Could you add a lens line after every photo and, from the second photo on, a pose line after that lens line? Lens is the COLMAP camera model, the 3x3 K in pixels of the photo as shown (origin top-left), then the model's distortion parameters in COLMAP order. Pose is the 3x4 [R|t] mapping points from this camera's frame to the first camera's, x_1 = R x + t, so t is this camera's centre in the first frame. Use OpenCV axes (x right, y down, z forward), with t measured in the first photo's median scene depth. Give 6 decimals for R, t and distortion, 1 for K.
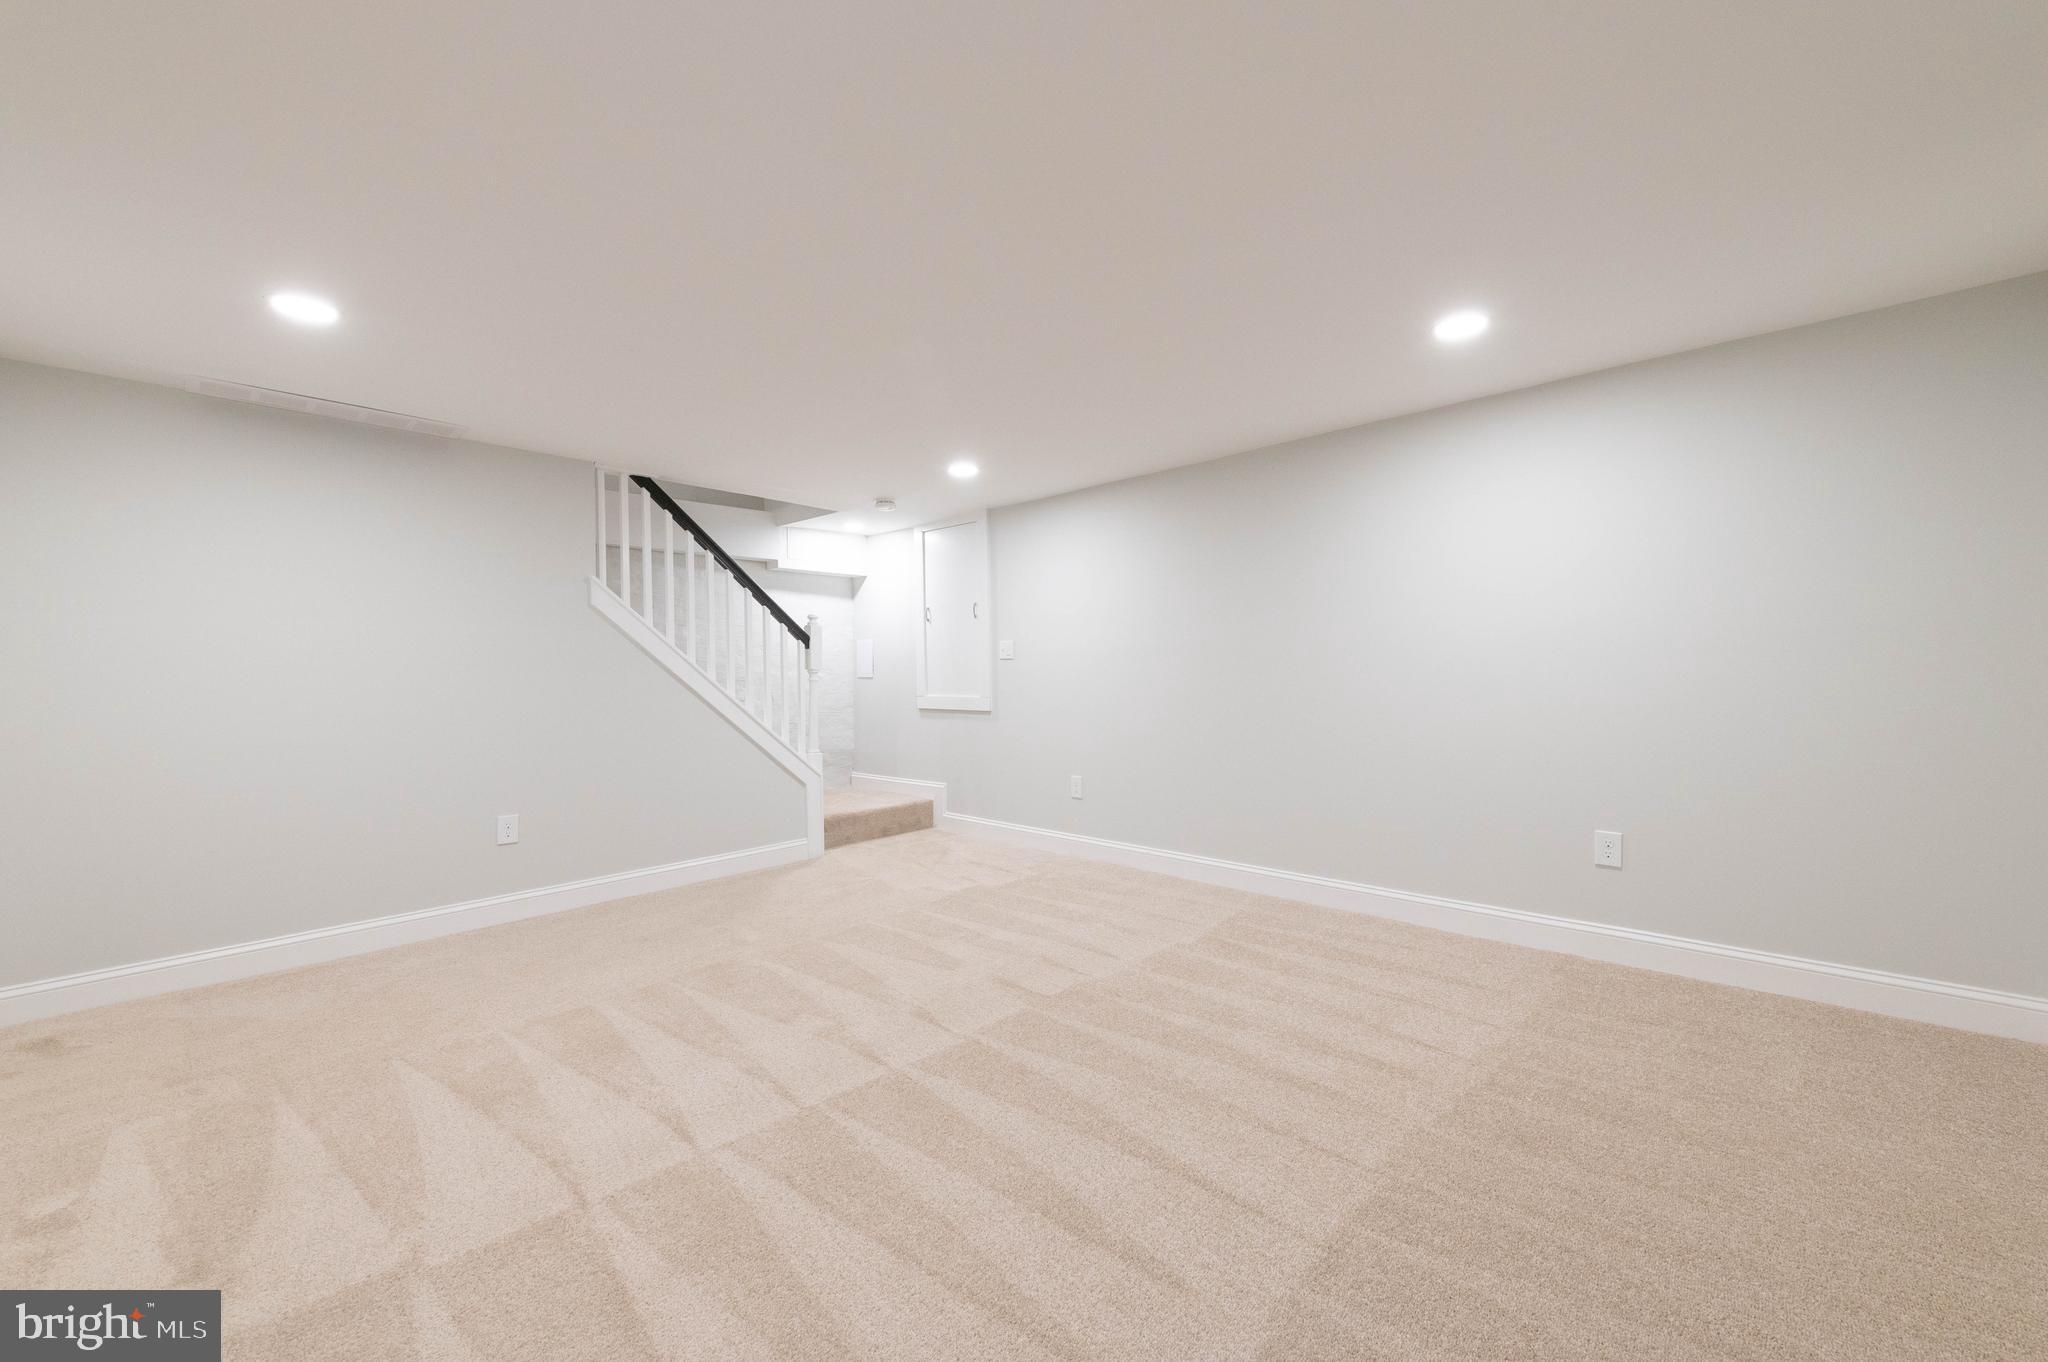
lens RADIAL K [[802.7, 0, 1033.5], [0, 802.7, 672.0], [0, 0, 1]] dist [0.012385, -0.003911]
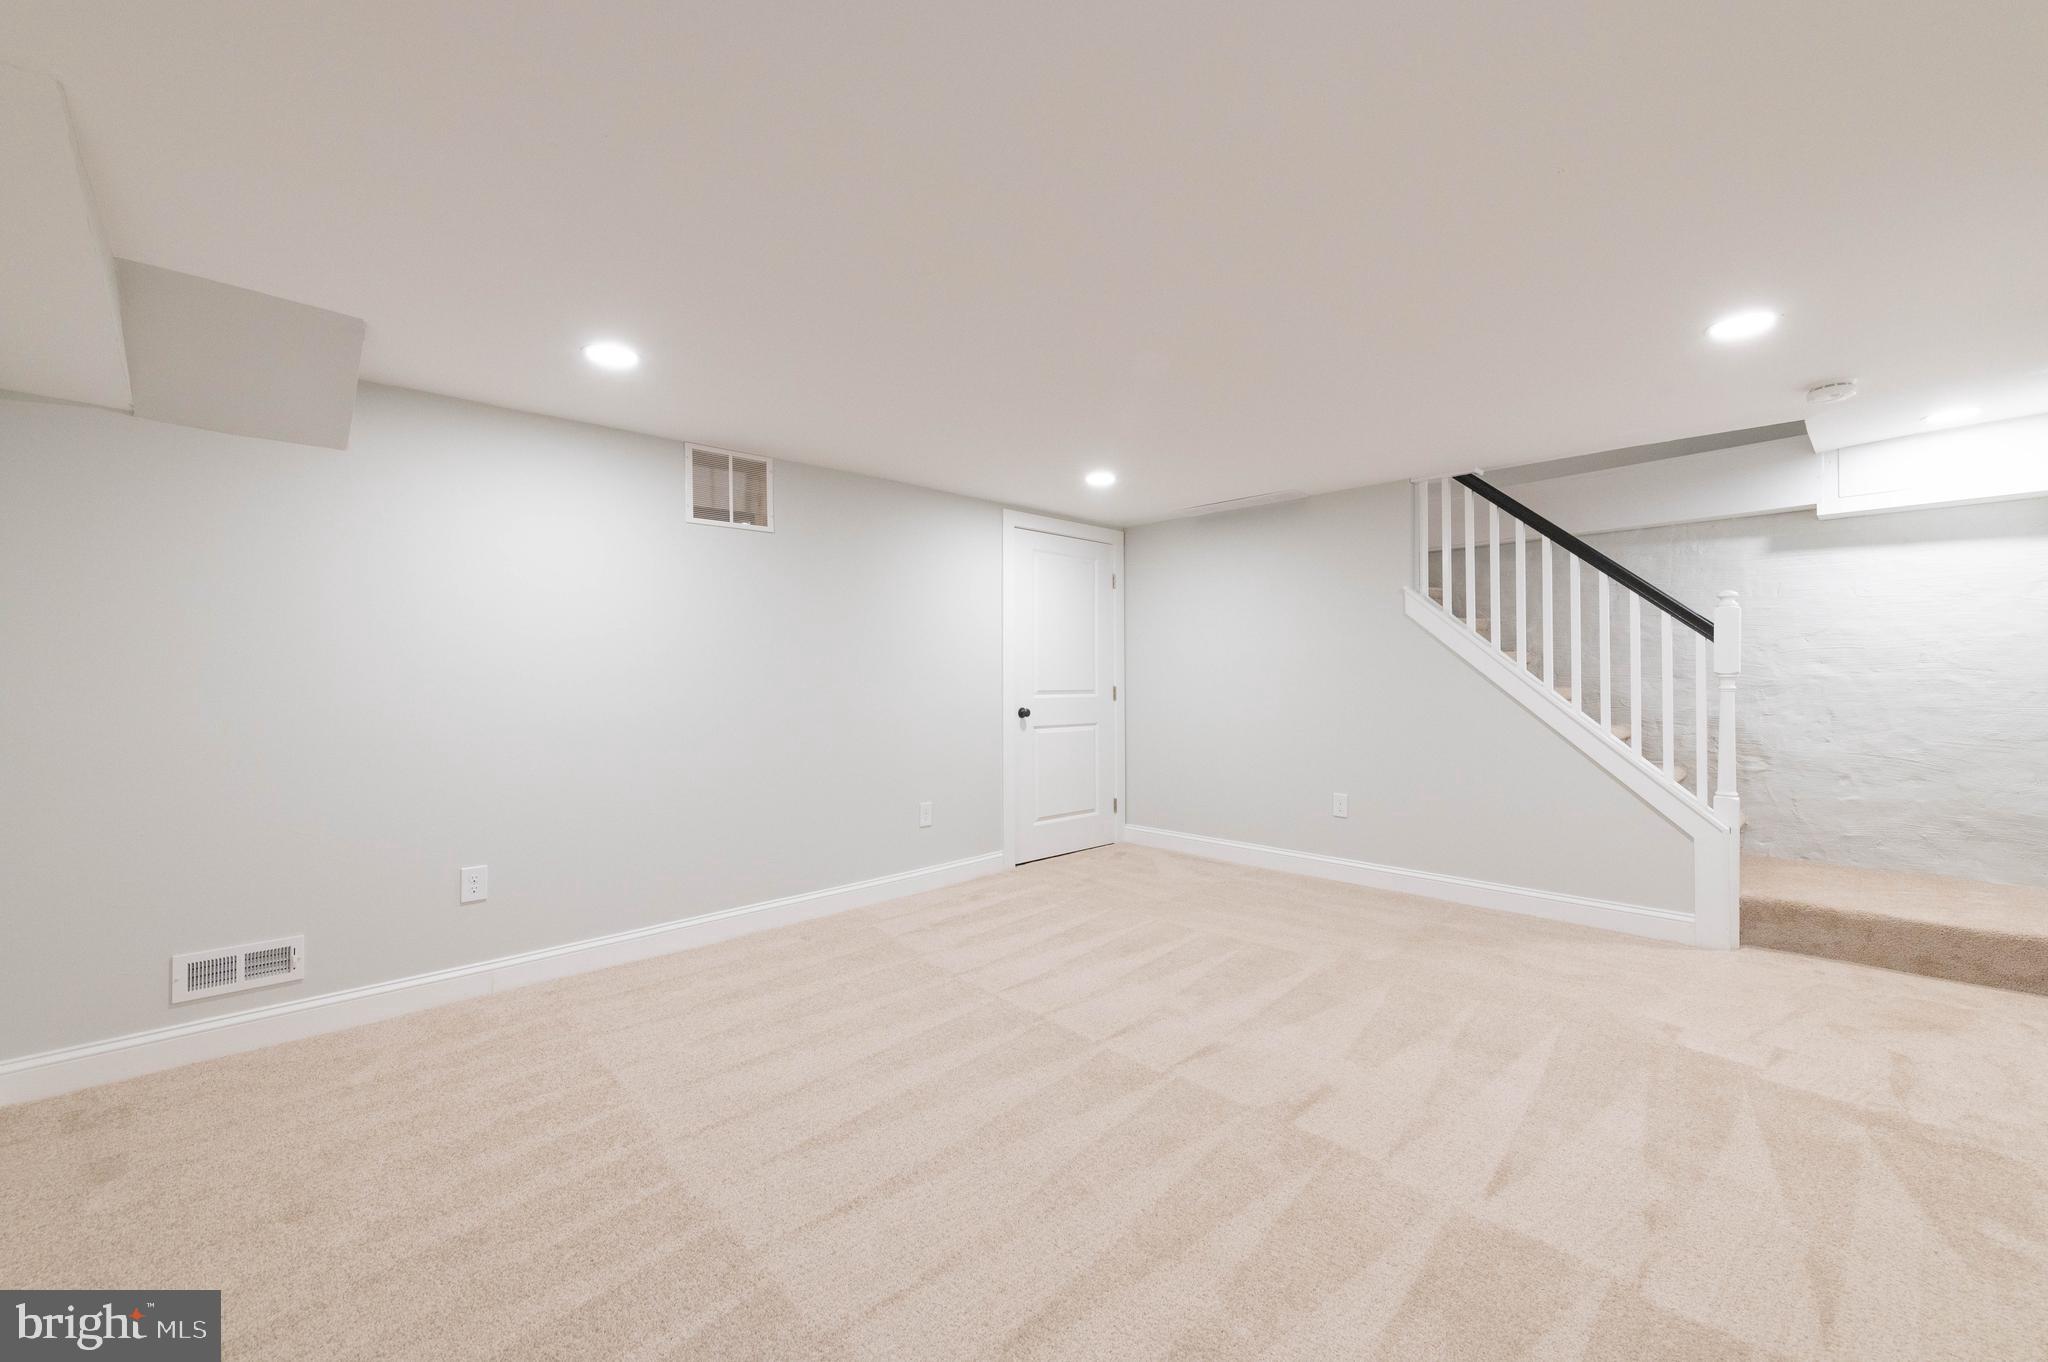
lens RADIAL K [[802.7, 0, 1033.5], [0, 802.7, 672.0], [0, 0, 1]] dist [0.012385, -0.003911]
pose [[-0.056570, 0.006190, -0.998379, 0.517522], [0.008688, 0.999946, 0.005707, -0.014626], [0.998361, -0.008351, -0.056621, 0.538029]]
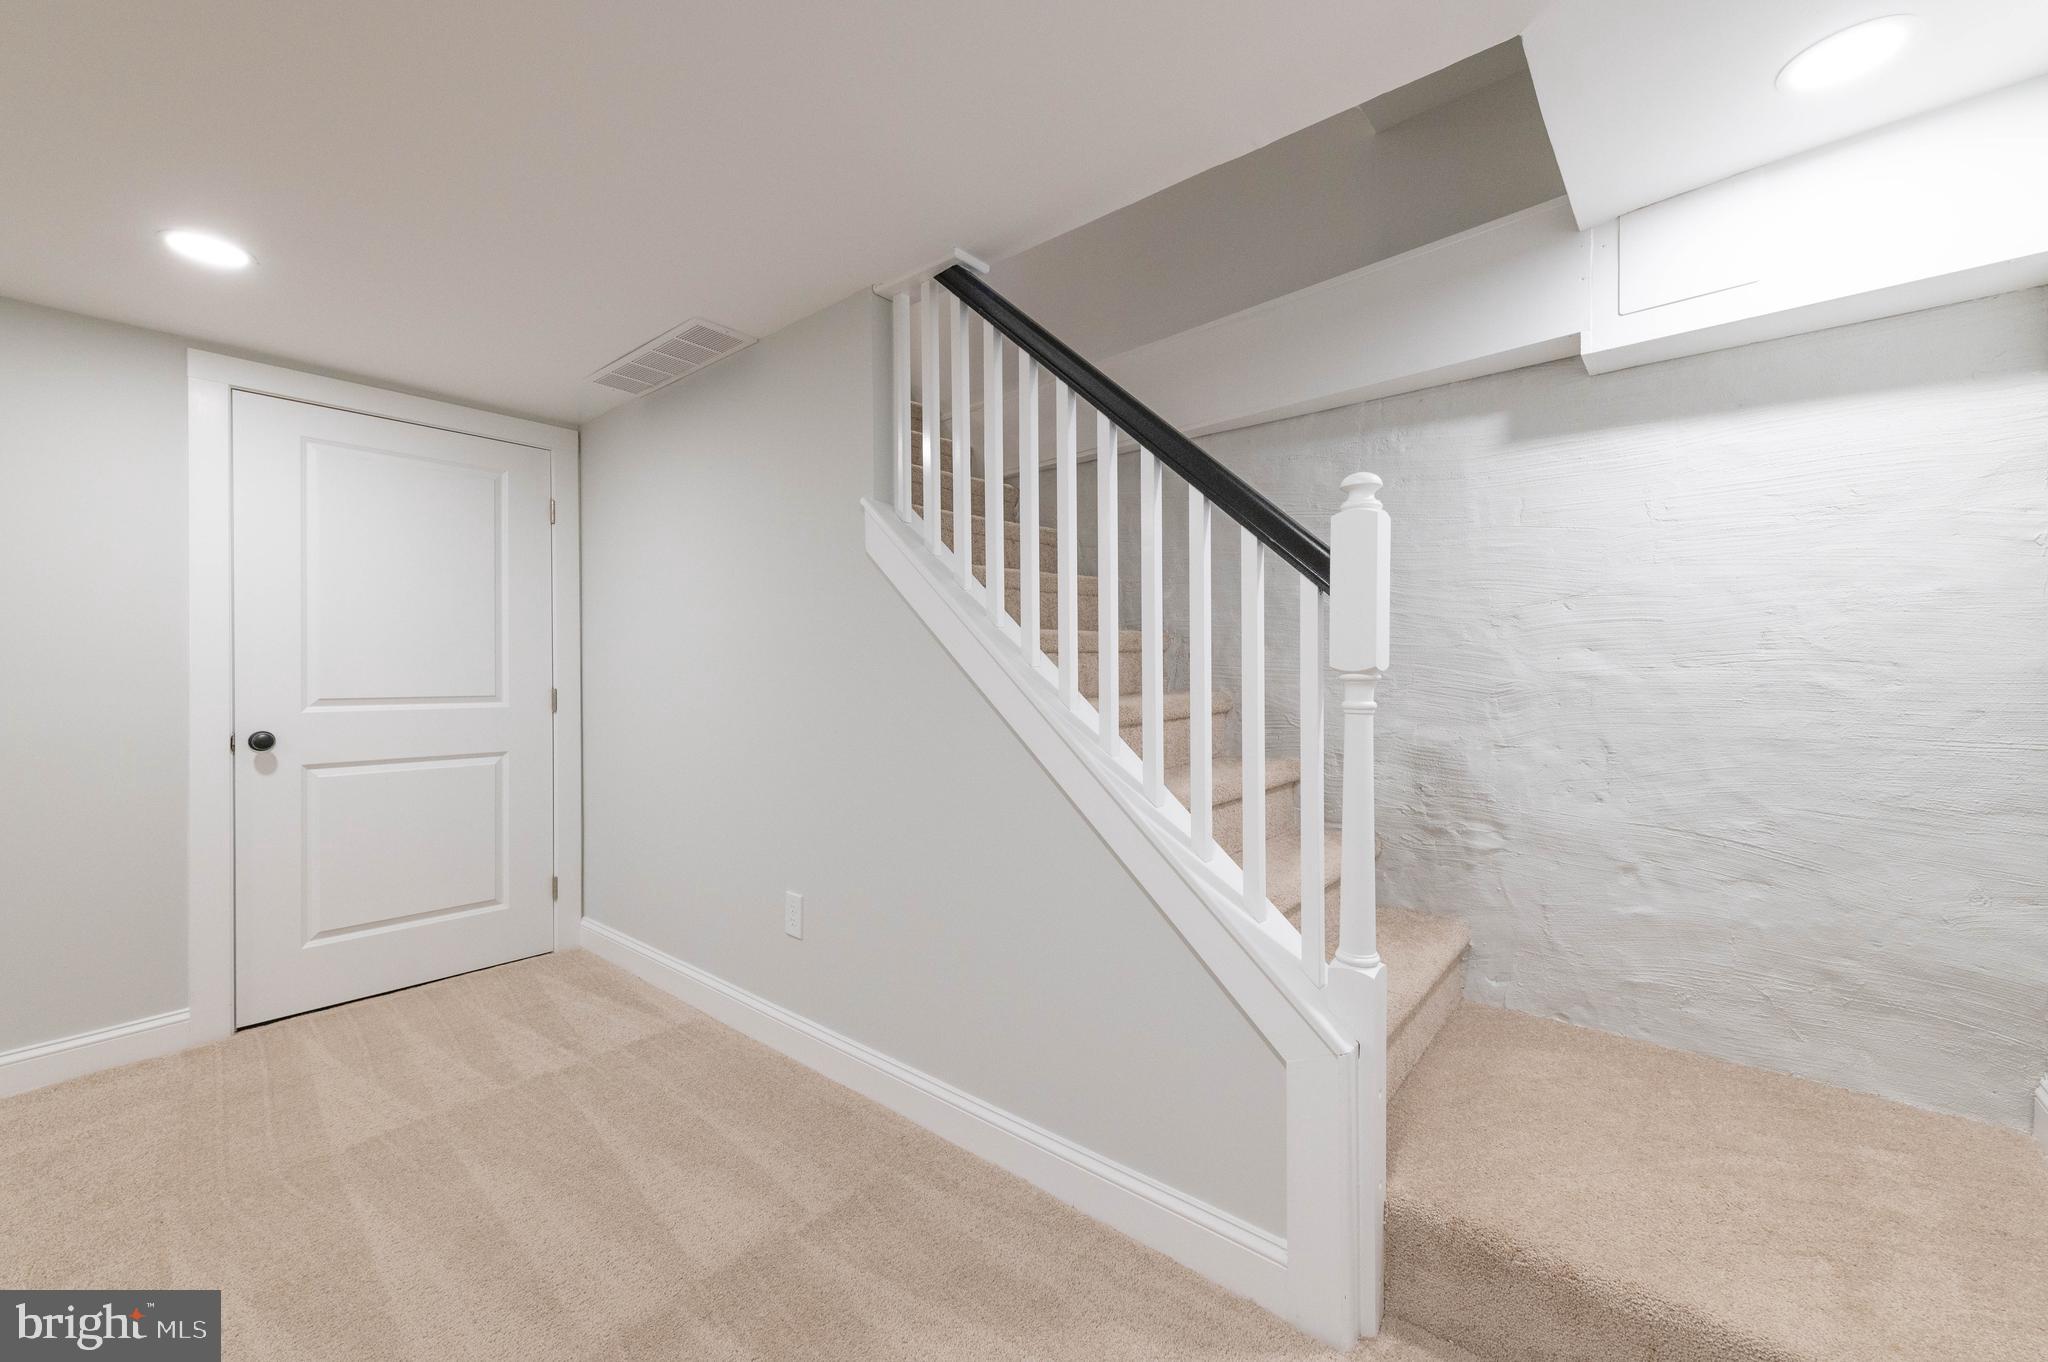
lens RADIAL K [[802.7, 0, 1033.5], [0, 802.7, 672.0], [0, 0, 1]] dist [0.012385, -0.003911]
pose [[0.057513, 0.013966, -0.998247, 0.002057], [0.005940, 0.999880, 0.014332, -0.007450], [0.998327, -0.006754, 0.057423, 1.027879]]
